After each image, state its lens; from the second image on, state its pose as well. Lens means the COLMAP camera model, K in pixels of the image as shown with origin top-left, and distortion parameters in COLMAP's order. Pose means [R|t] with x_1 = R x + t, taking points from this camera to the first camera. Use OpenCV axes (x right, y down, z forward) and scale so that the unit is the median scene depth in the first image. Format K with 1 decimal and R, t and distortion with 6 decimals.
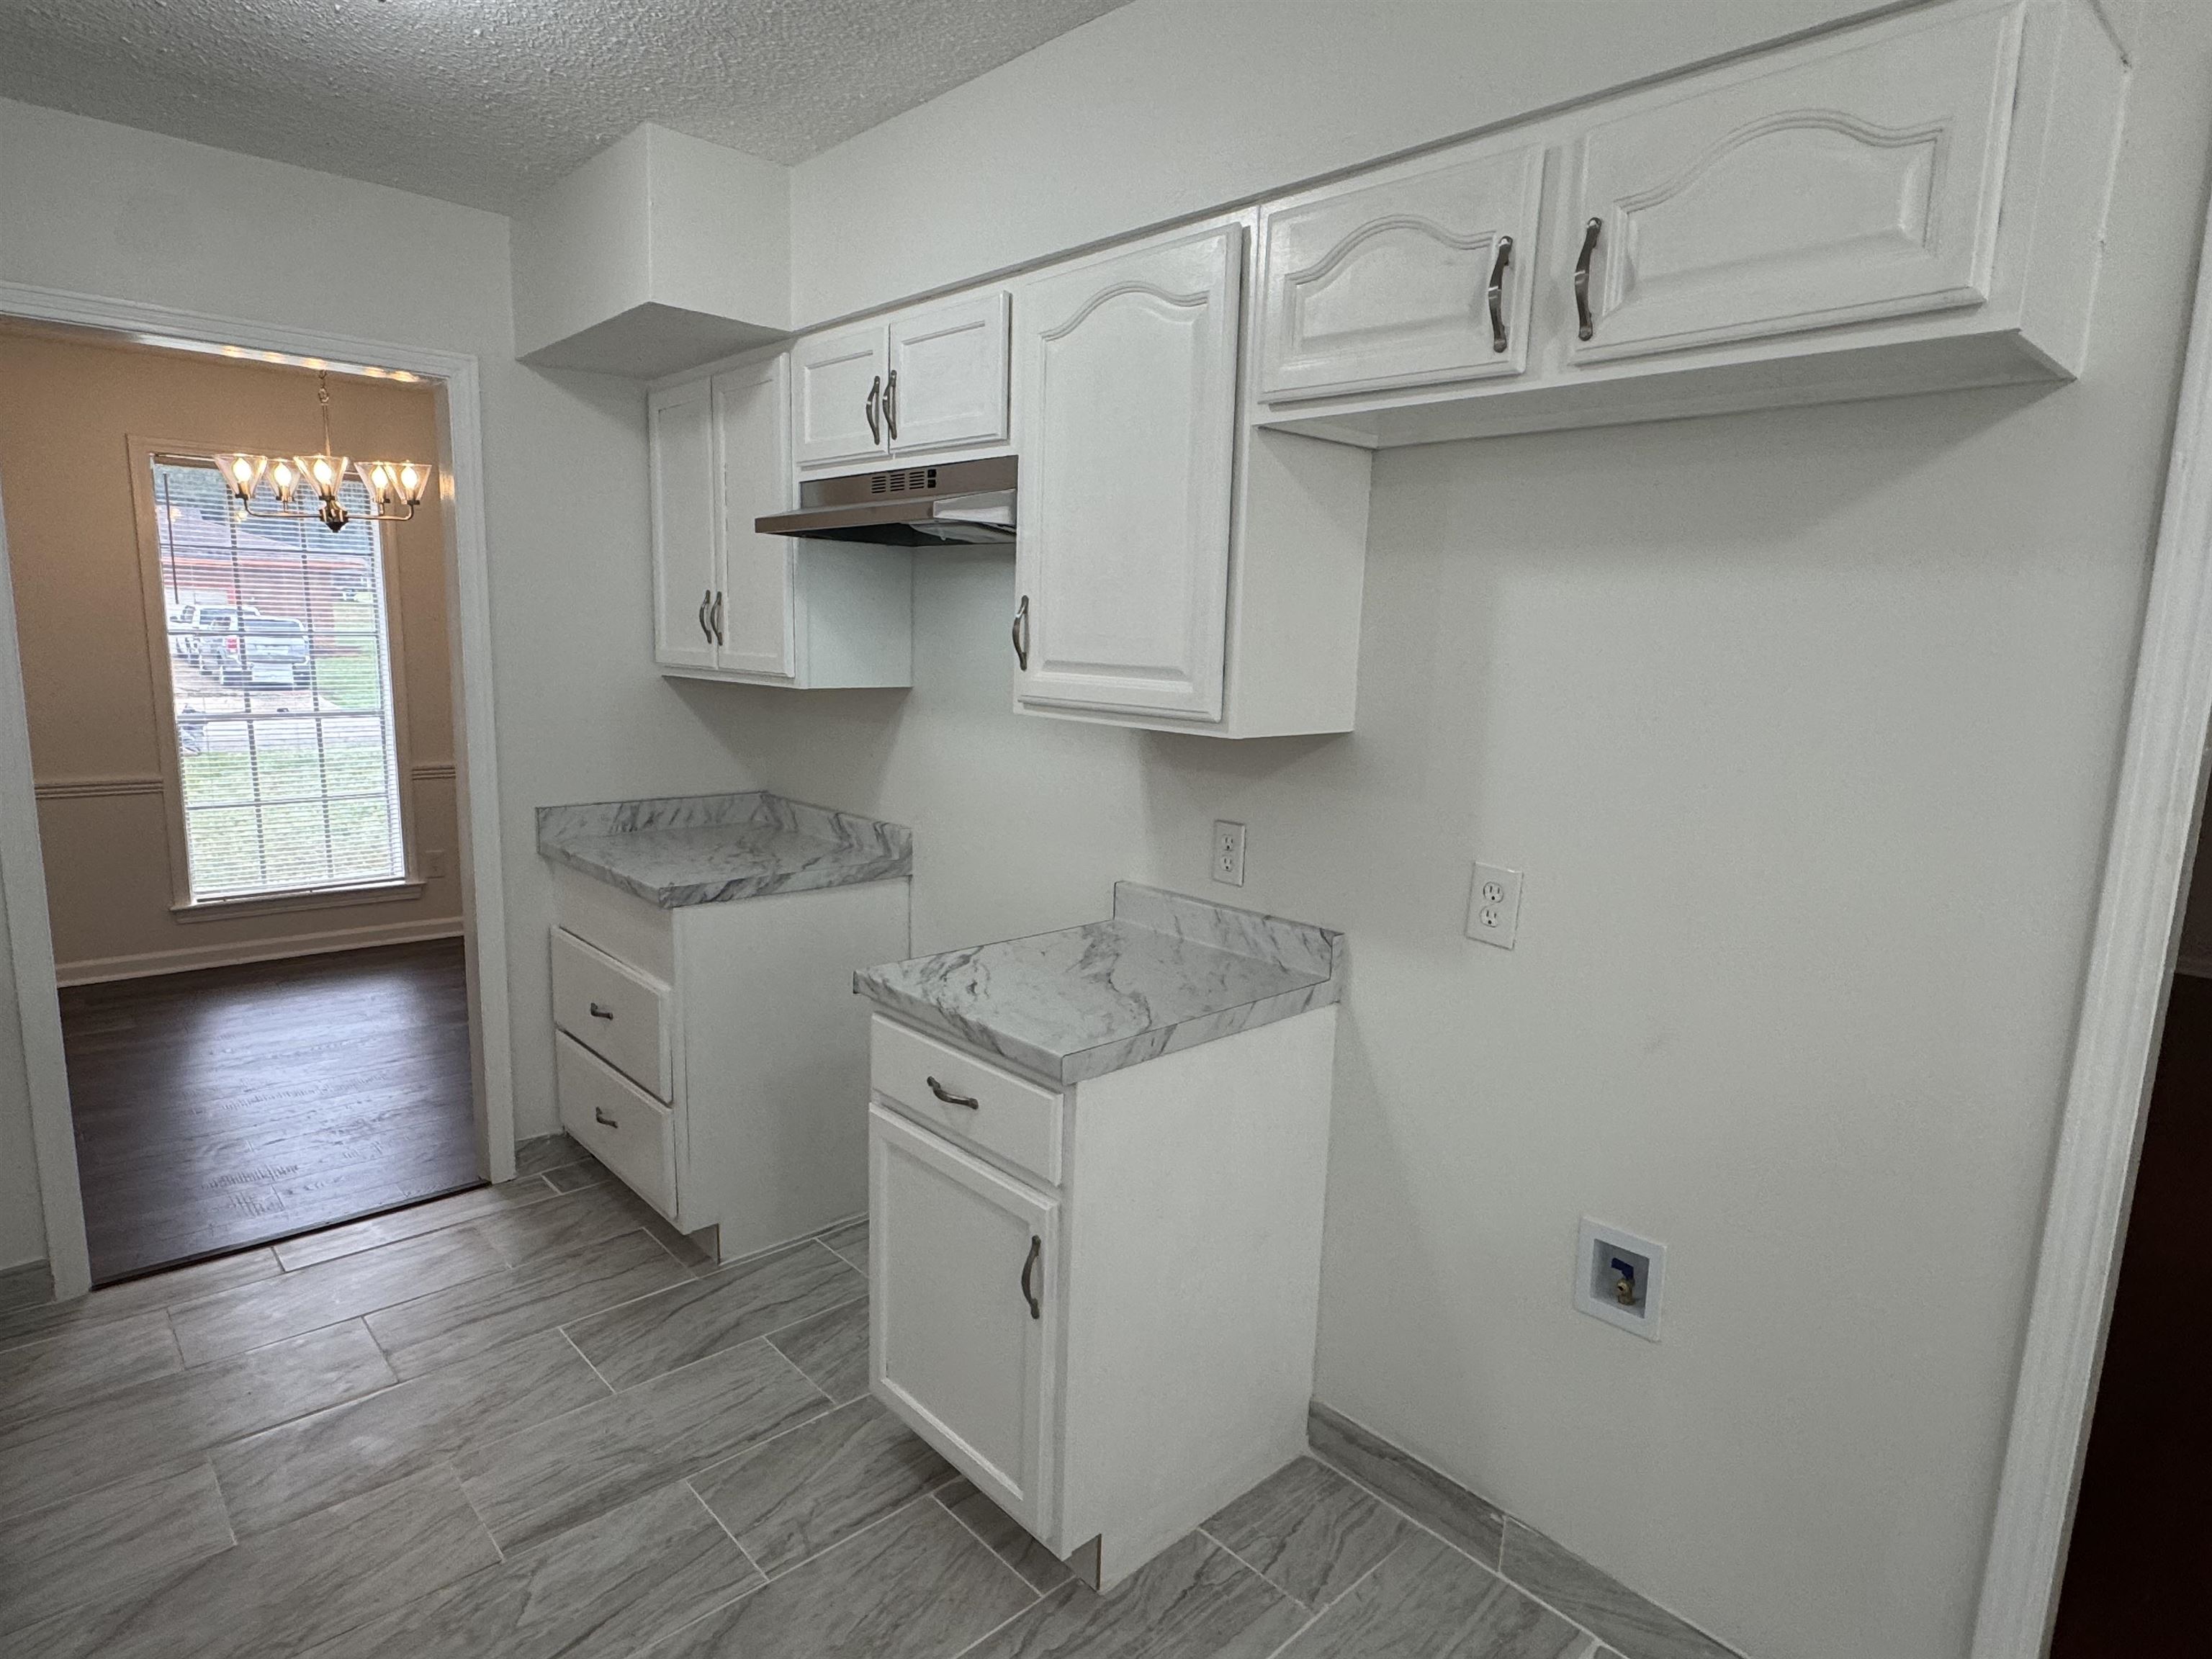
lens RADIAL K [[1233.8, 0, 1106.0], [0, 1233.8, 829.5], [0, 0, 1]] dist [0.002648, 0.000331]
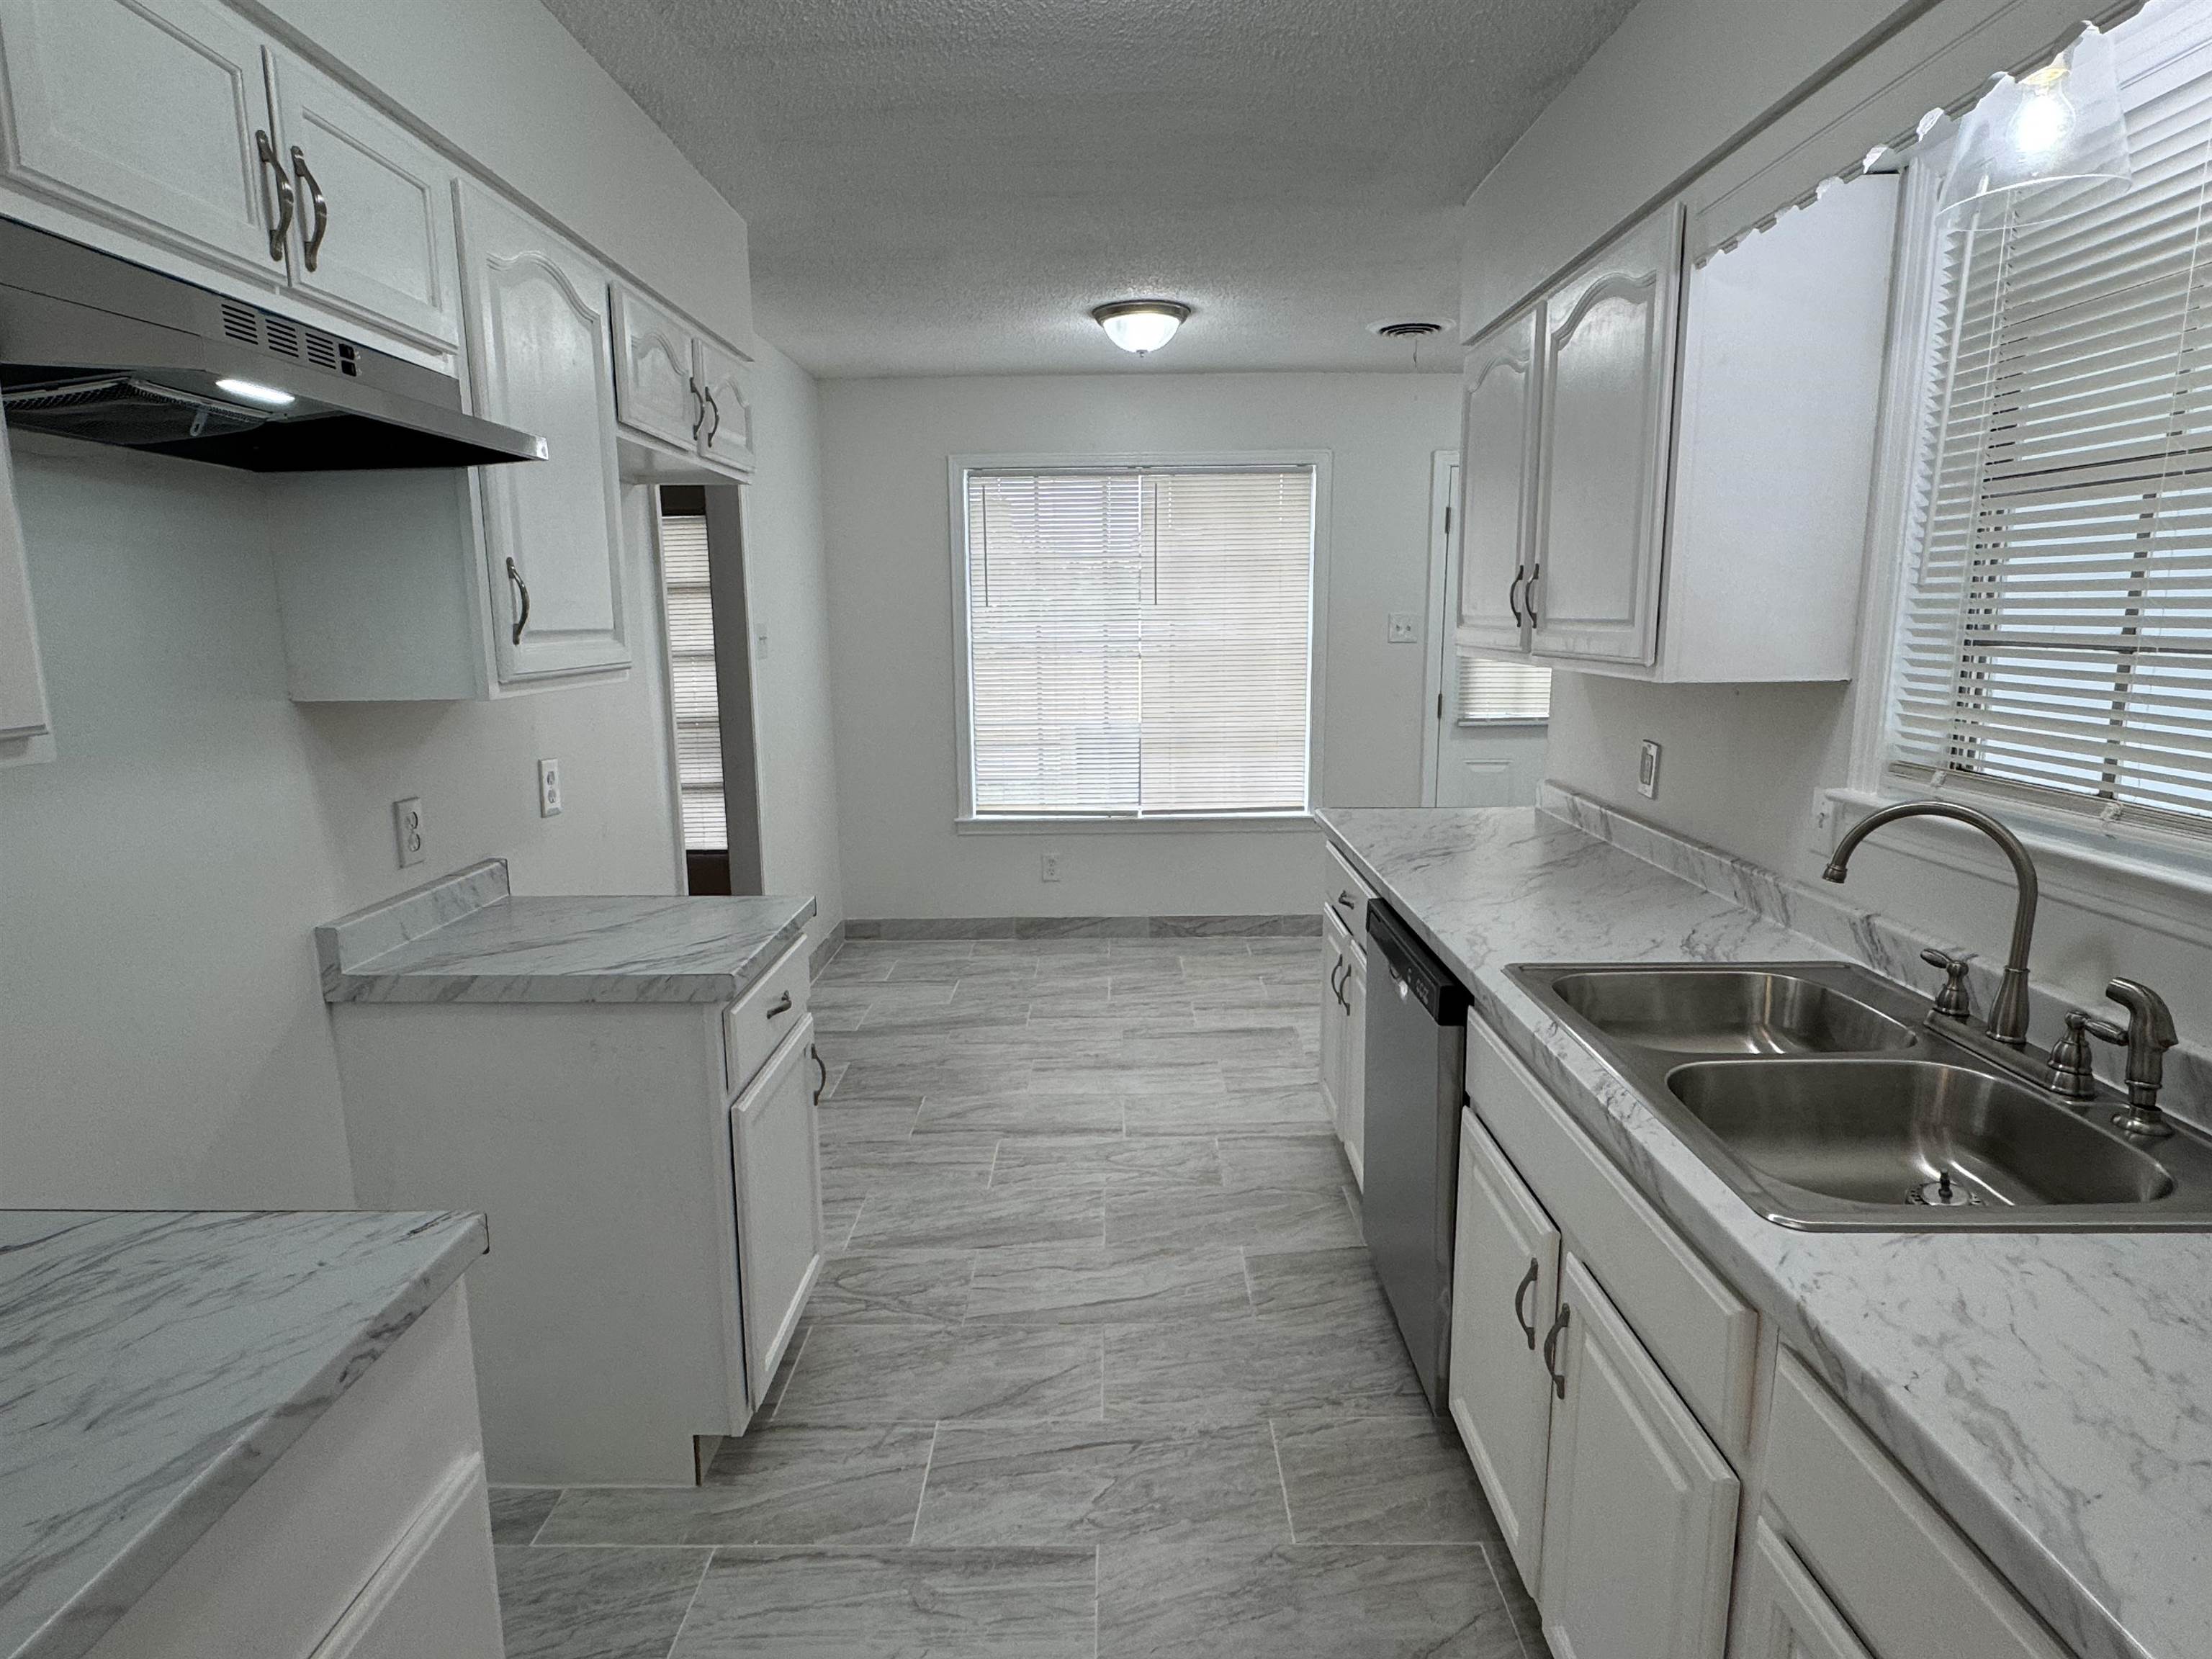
lens RADIAL K [[1233.8, 0, 1106.0], [0, 1233.8, 829.5], [0, 0, 1]] dist [0.002648, 0.000331]
pose [[-0.728206, -0.146387, 0.669542, -1.023611], [0.094458, 0.946163, 0.309601, -0.250517], [-0.678818, 0.288697, -0.675175, 1.429841]]
